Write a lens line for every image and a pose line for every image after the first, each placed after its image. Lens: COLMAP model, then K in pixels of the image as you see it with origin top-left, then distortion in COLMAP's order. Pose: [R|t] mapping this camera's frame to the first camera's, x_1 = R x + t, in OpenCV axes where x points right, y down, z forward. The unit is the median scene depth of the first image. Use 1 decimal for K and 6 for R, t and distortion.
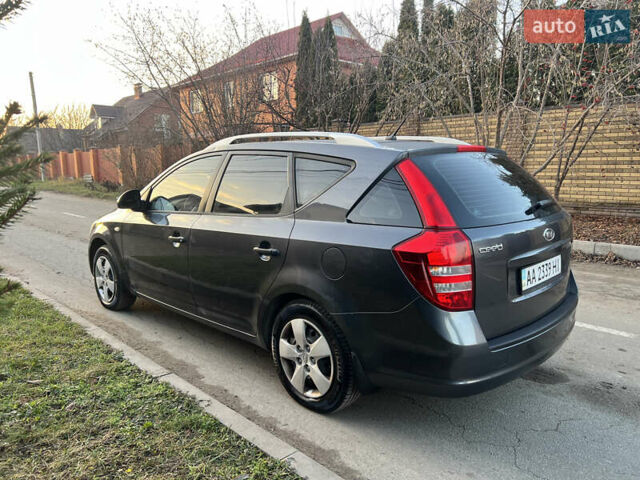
lens RADIAL K [[476.4, 0, 326.0], [0, 476.4, 237.1], [0, 0, 1]] dist [0.049247, -0.056111]
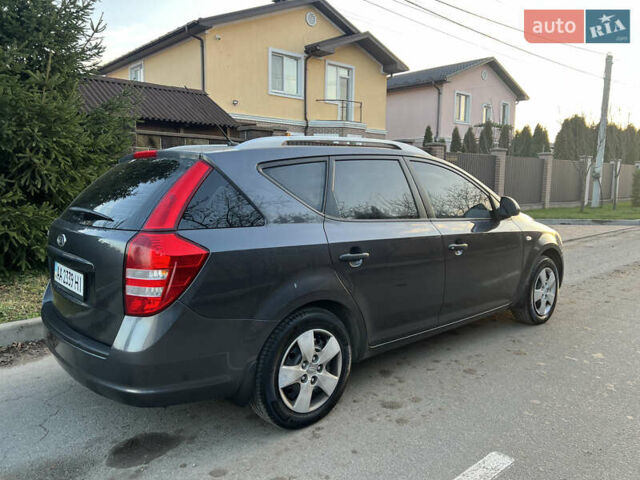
lens RADIAL K [[476.4, 0, 344.0], [0, 476.4, 229.0], [0, 0, 1]] dist [0.049247, -0.056111]
pose [[-0.027629, 0.118481, -0.992572, 1.360509], [-0.158883, 0.979808, 0.121380, -0.229176], [0.986911, 0.161057, -0.008246, 1.501339]]
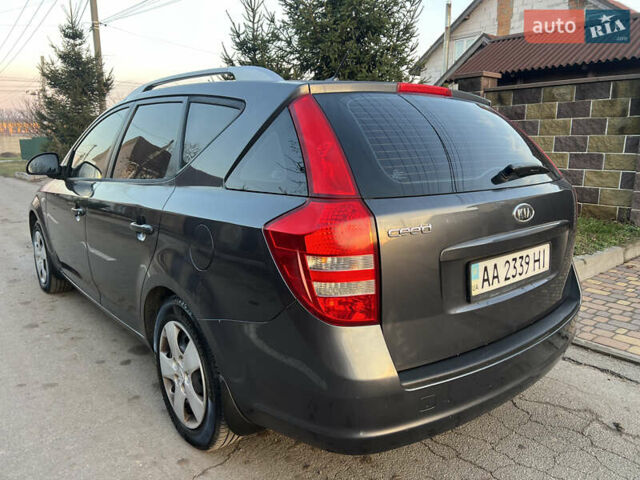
lens RADIAL K [[476.4, 0, 328.9], [0, 476.4, 238.4], [0, 0, 1]] dist [0.049247, -0.056111]
pose [[0.995819, 0.027931, -0.086975, 0.240365], [-0.024632, 0.998944, 0.038773, 0.010174], [0.087966, -0.036468, 0.995456, 0.293562]]
